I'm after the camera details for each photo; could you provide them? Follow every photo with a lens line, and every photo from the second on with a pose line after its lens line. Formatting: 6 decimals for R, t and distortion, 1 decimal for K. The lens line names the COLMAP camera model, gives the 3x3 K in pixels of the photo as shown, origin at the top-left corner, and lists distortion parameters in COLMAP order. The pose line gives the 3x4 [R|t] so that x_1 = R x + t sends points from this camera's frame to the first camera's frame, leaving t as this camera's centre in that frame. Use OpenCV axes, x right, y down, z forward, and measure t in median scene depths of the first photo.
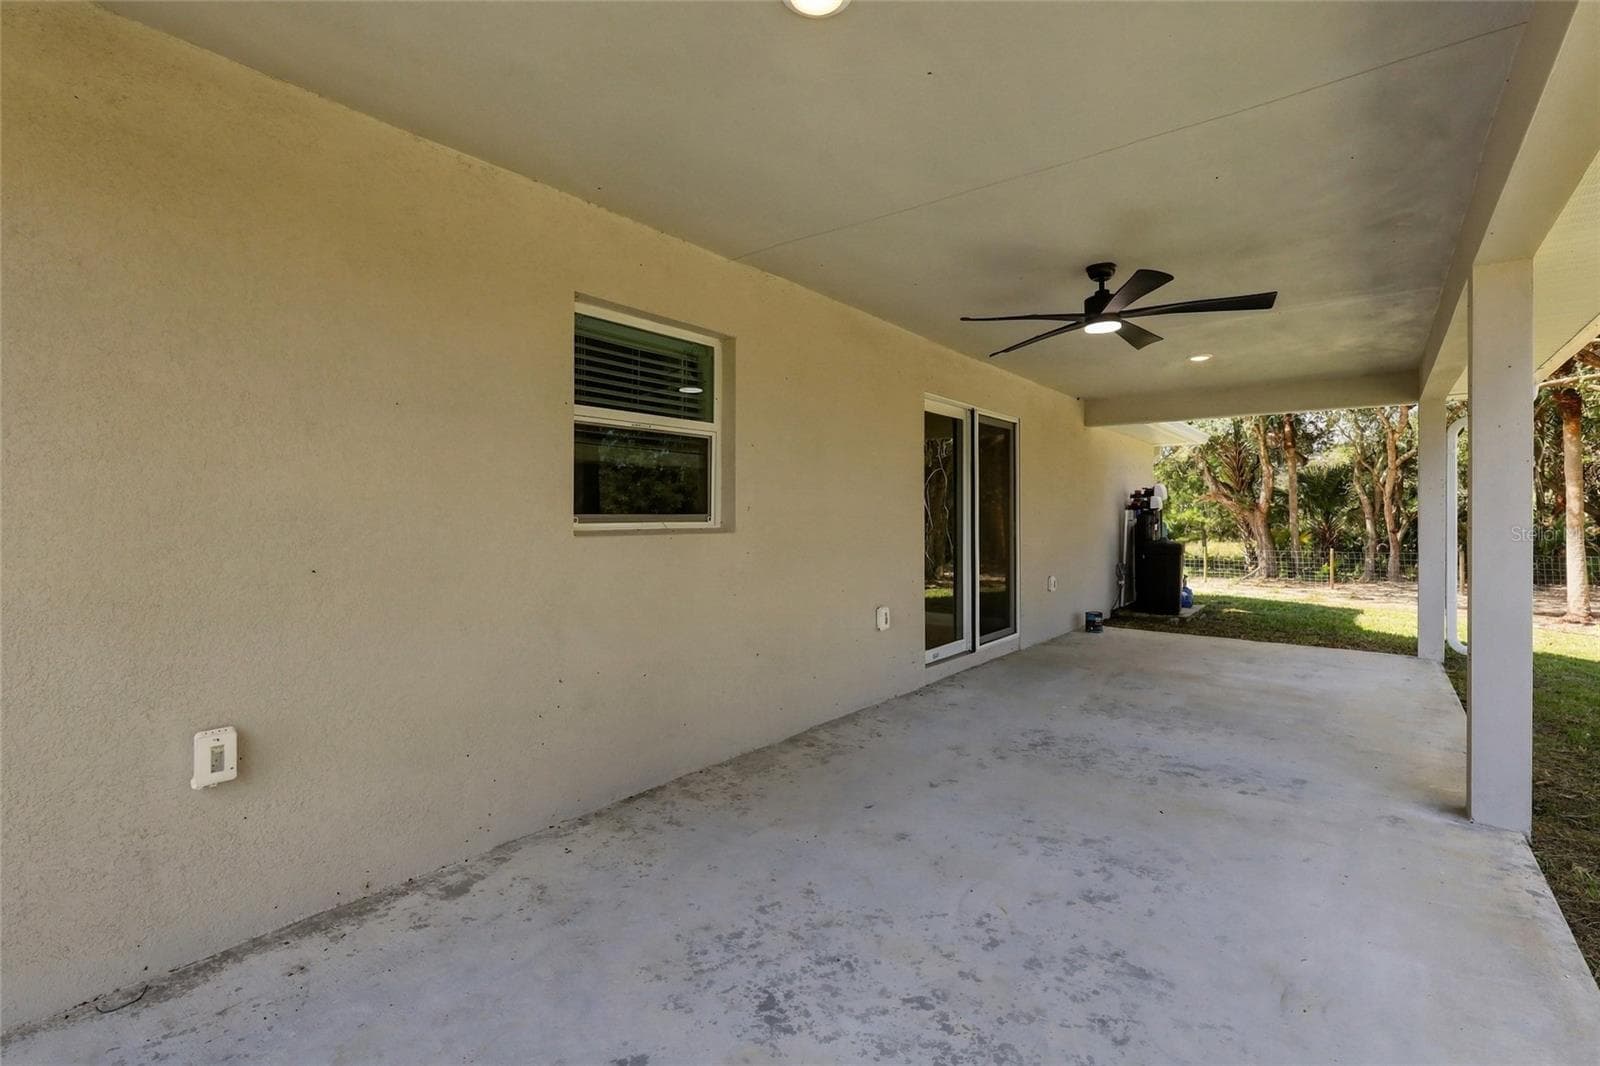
lens RADIAL K [[728.2, 0, 813.0], [0, 728.2, 523.8], [0, 0, 1]] dist [-0.001939, -0.000462]
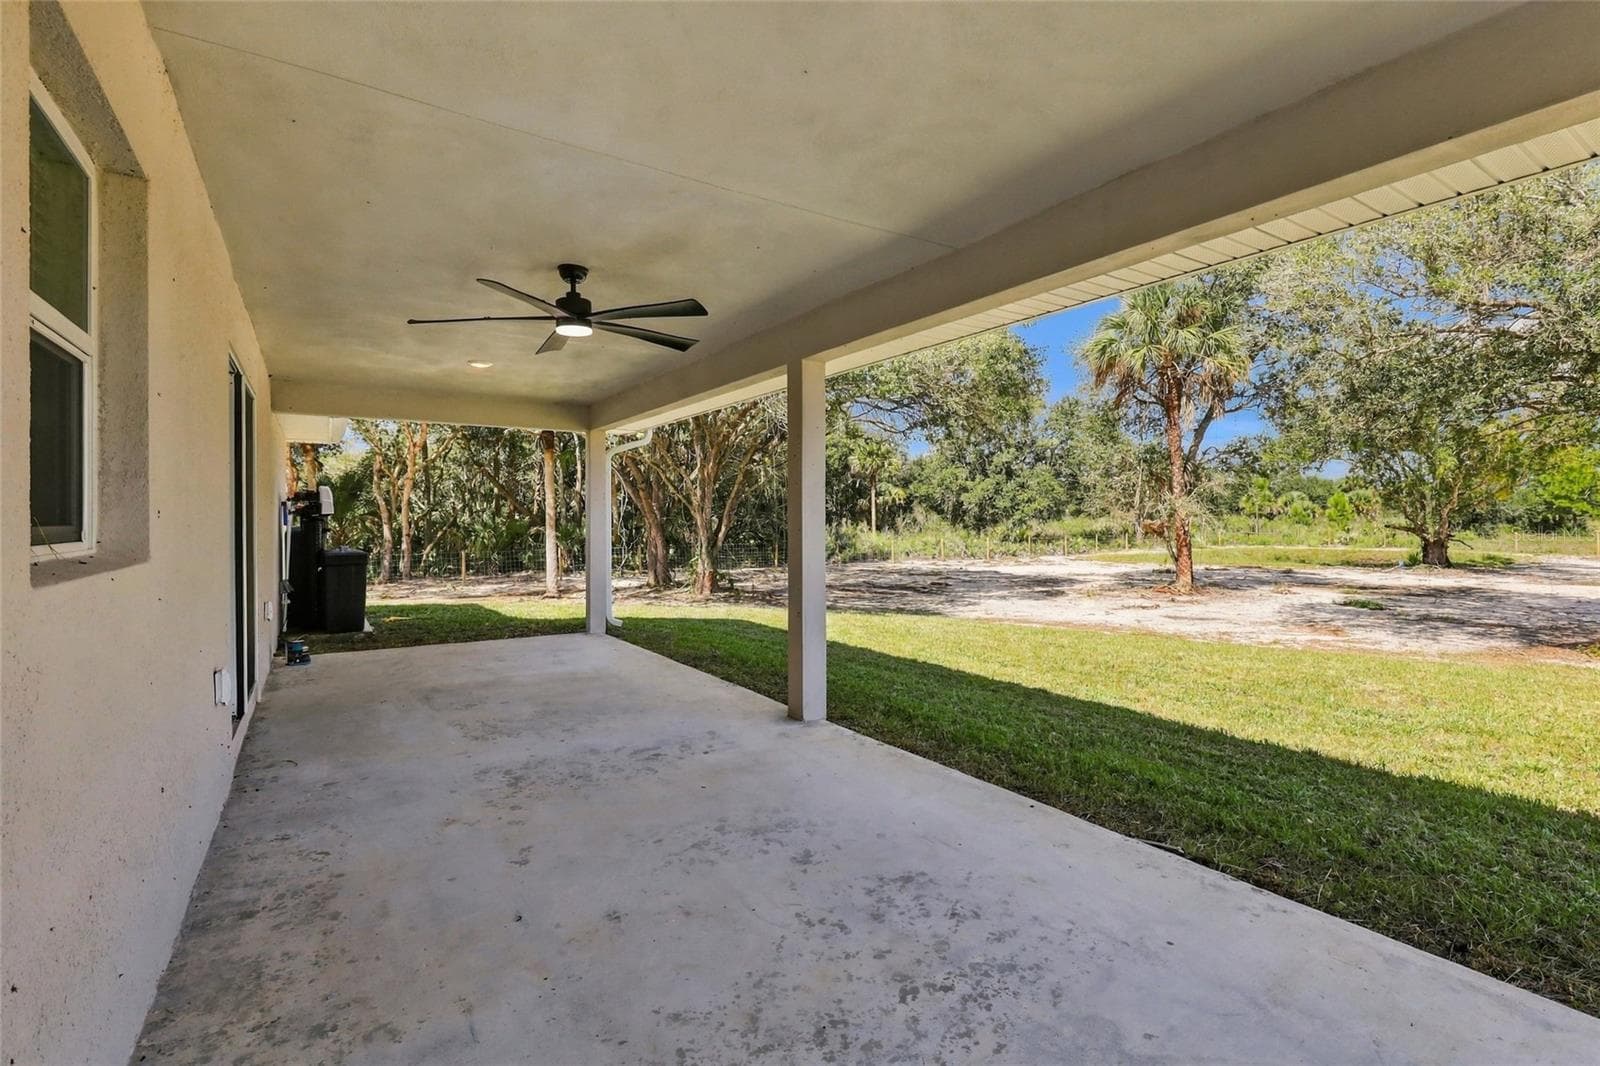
lens RADIAL K [[728.2, 0, 813.0], [0, 728.2, 523.8], [0, 0, 1]] dist [-0.001939, -0.000462]
pose [[0.319060, -0.007066, 0.947708, -0.446749], [0.012941, 0.999911, 0.003098, -0.010576], [-0.947646, 0.011276, 0.319123, 0.399283]]
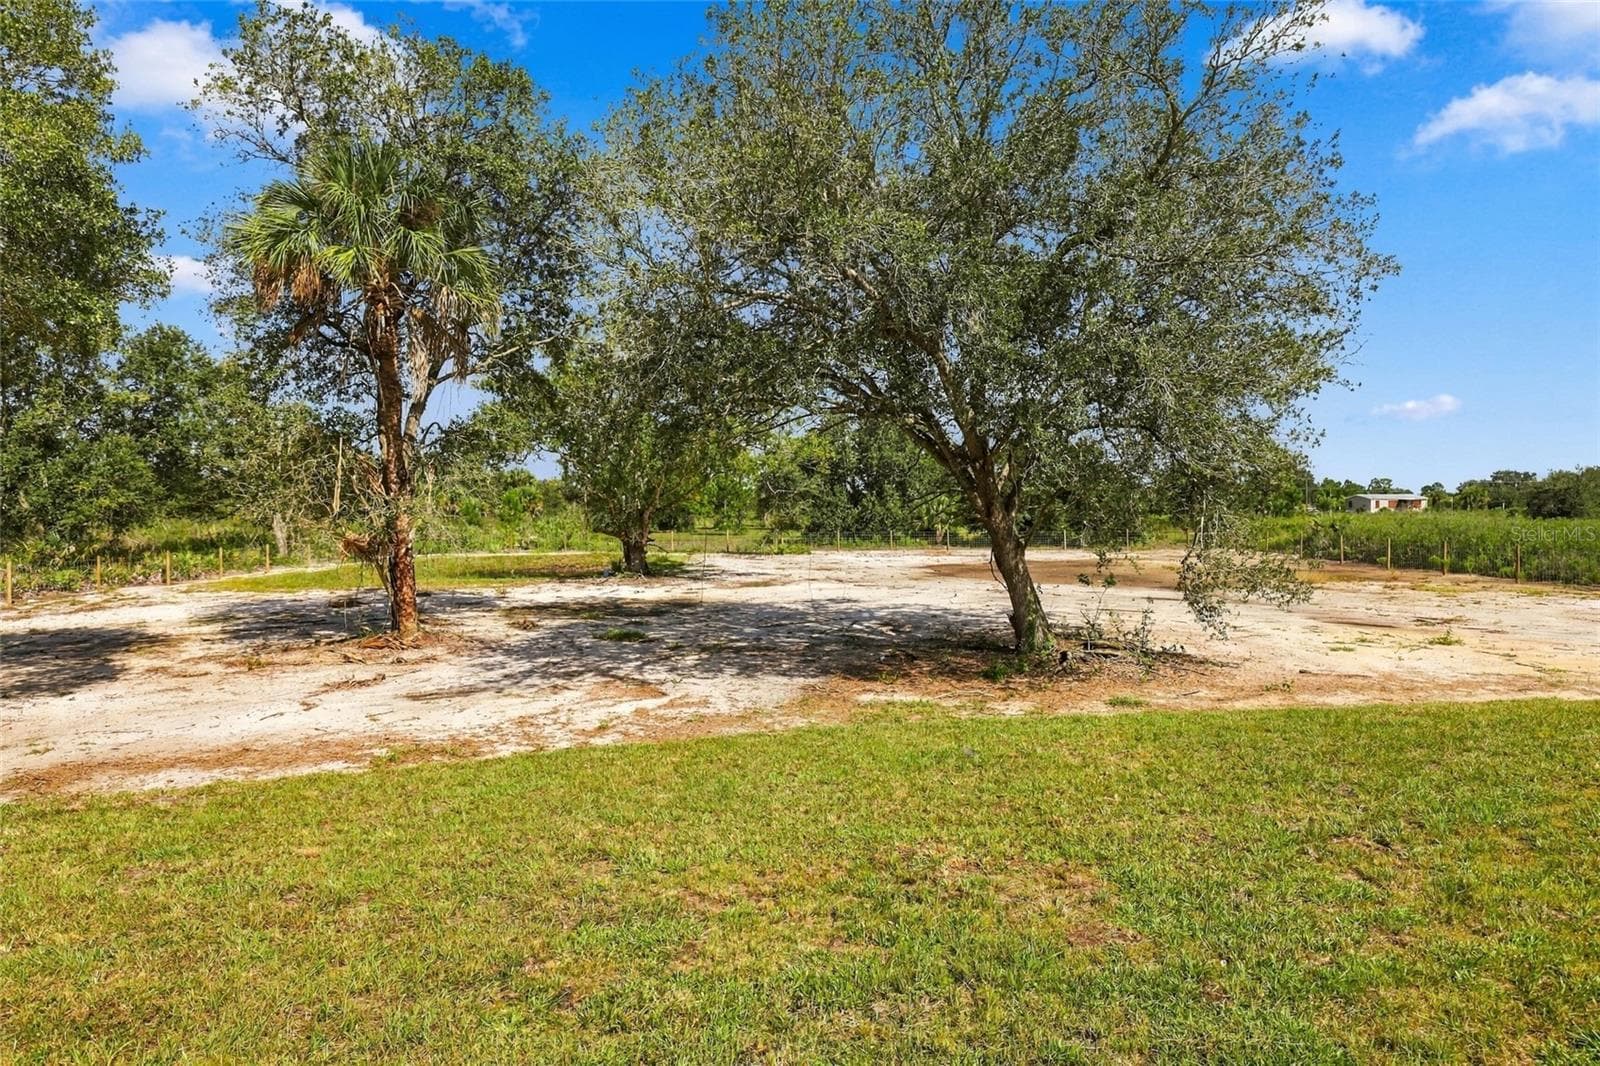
lens RADIAL K [[920.5, 0, 800.0], [0, 920.5, 533.0], [0, 0, 1]] dist [-0.002707, -0.000498]
pose [[-0.592211, -0.014974, 0.805644, 1.030128], [0.016827, 0.999379, 0.030943, -0.104034], [-0.805607, 0.031881, -0.591592, 0.637694]]
